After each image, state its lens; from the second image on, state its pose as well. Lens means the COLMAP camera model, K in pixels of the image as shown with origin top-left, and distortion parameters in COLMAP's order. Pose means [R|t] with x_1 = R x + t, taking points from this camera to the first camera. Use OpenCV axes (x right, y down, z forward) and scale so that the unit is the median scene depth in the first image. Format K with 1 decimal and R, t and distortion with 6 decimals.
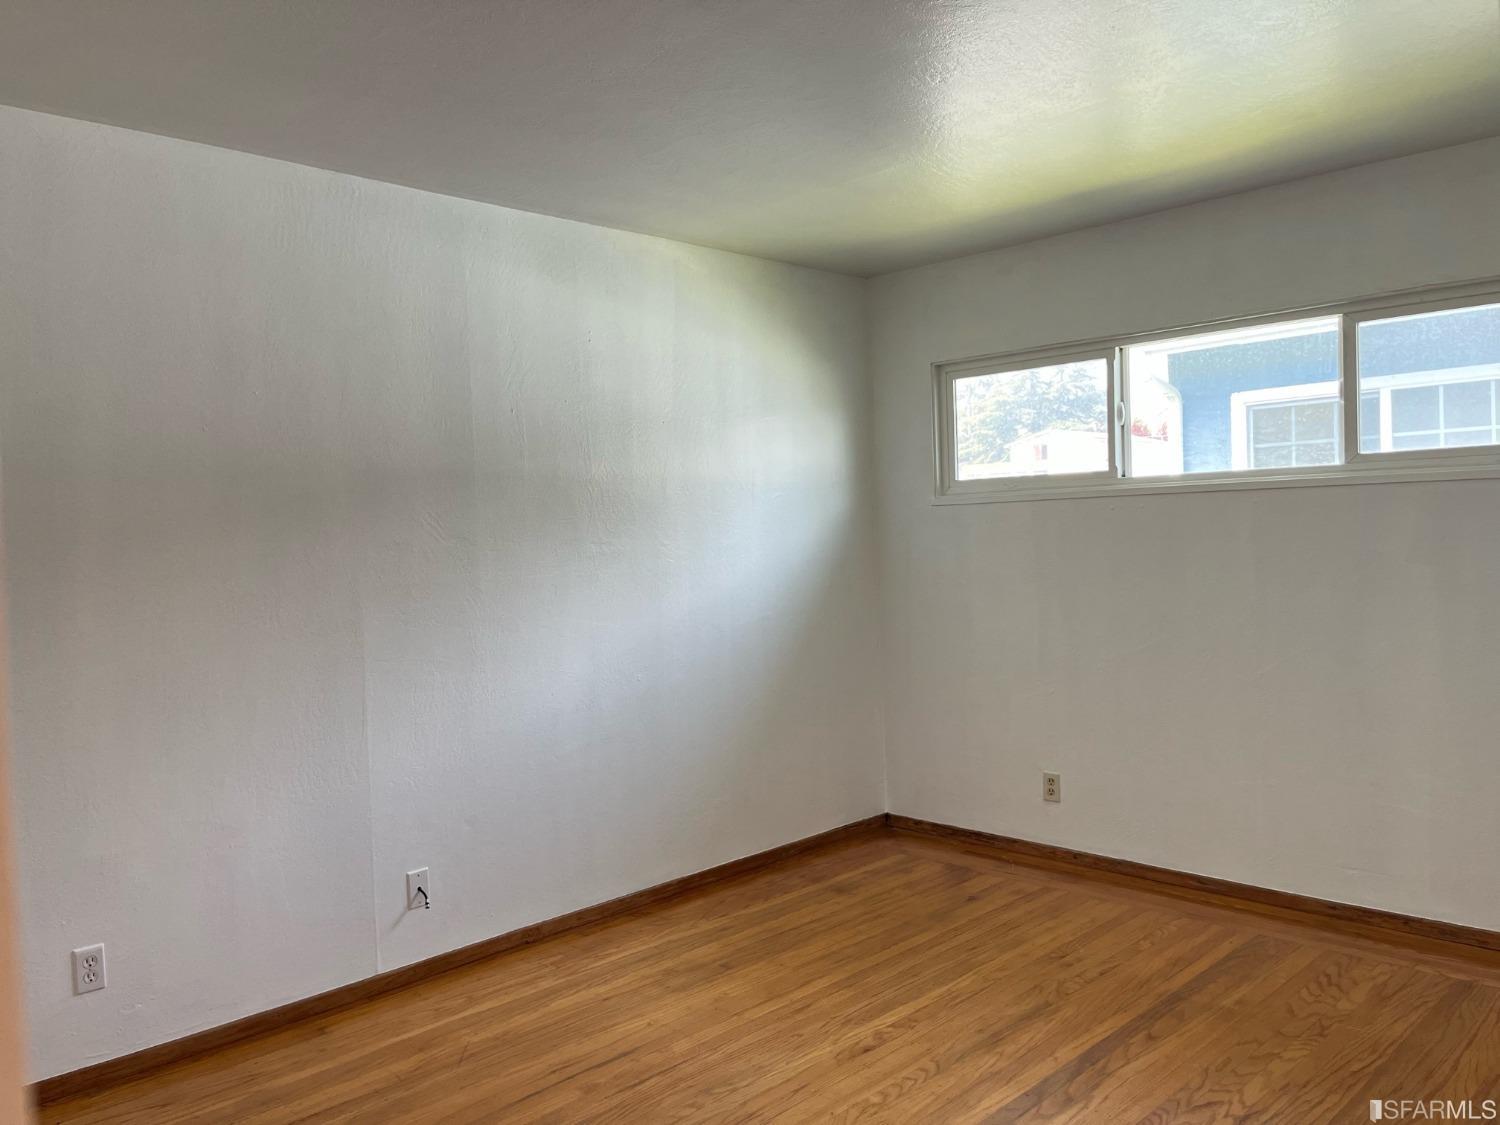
lens RADIAL K [[1132.6, 0, 746.7], [0, 1132.6, 560.7], [0, 0, 1]] dist [0.045259, -0.073198]
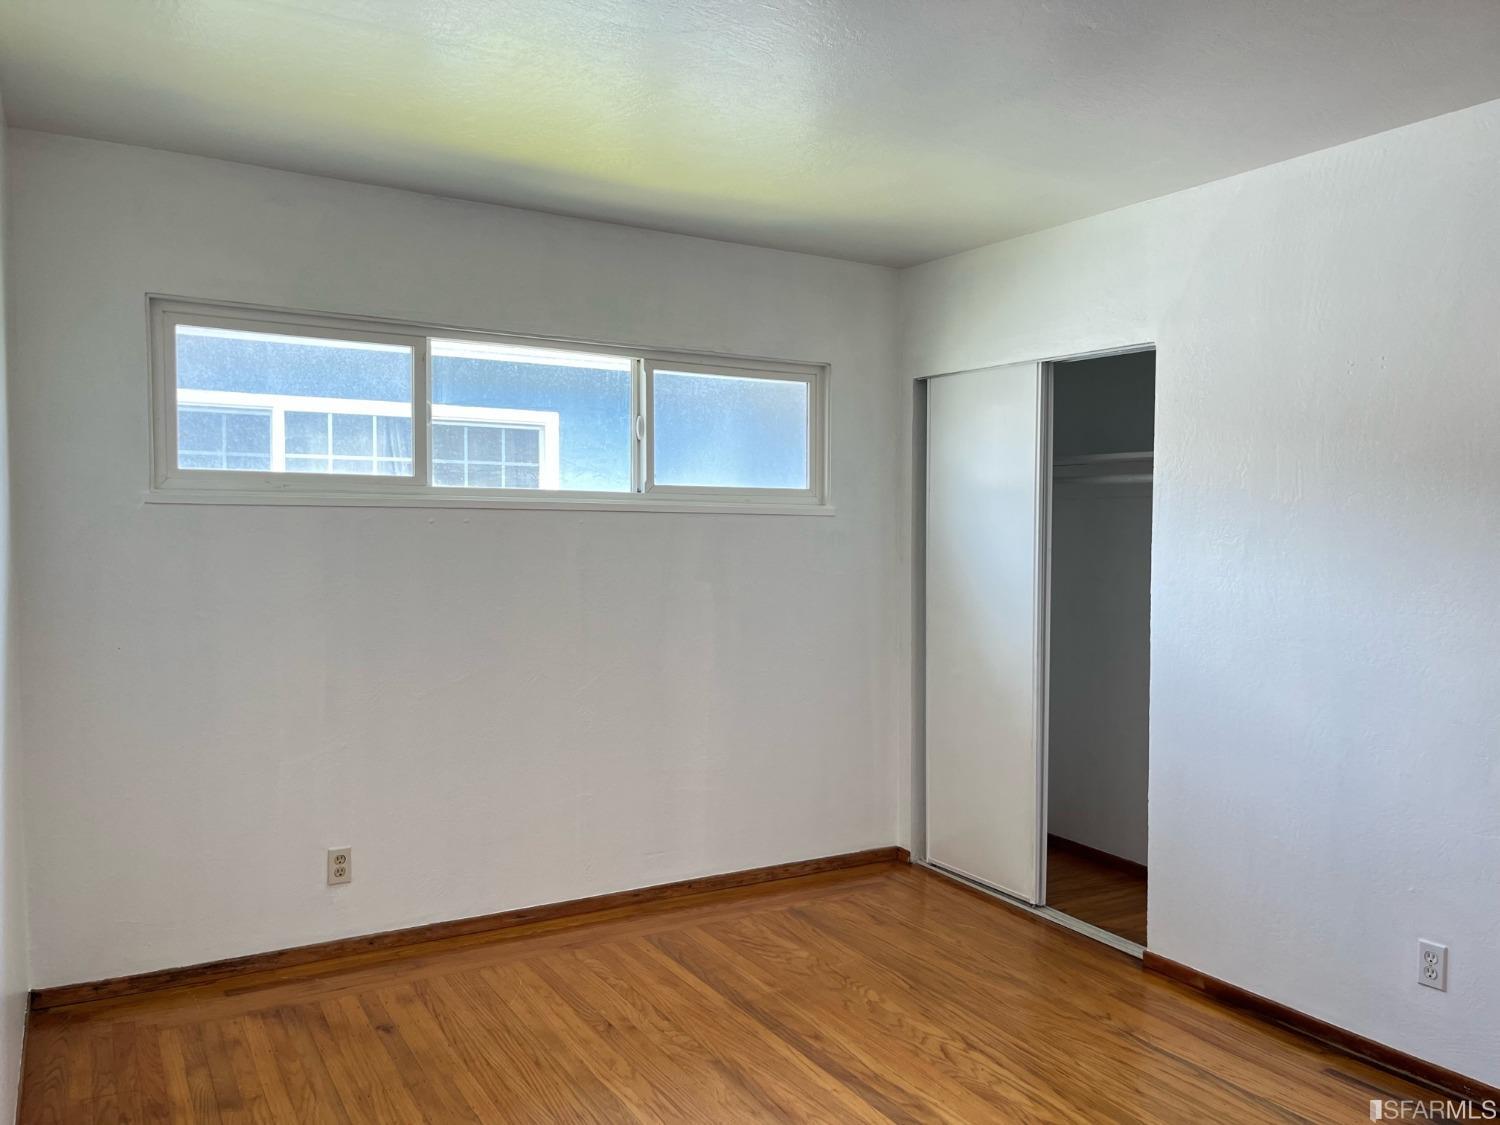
lens RADIAL K [[1132.6, 0, 740.5], [0, 1132.6, 563.3], [0, 0, 1]] dist [0.045259, -0.073198]
pose [[0.240025, 0.007729, 0.970736, -0.492502], [0.009009, 0.999908, -0.010189, -0.003046], [-0.970725, 0.011191, 0.239933, 0.594232]]
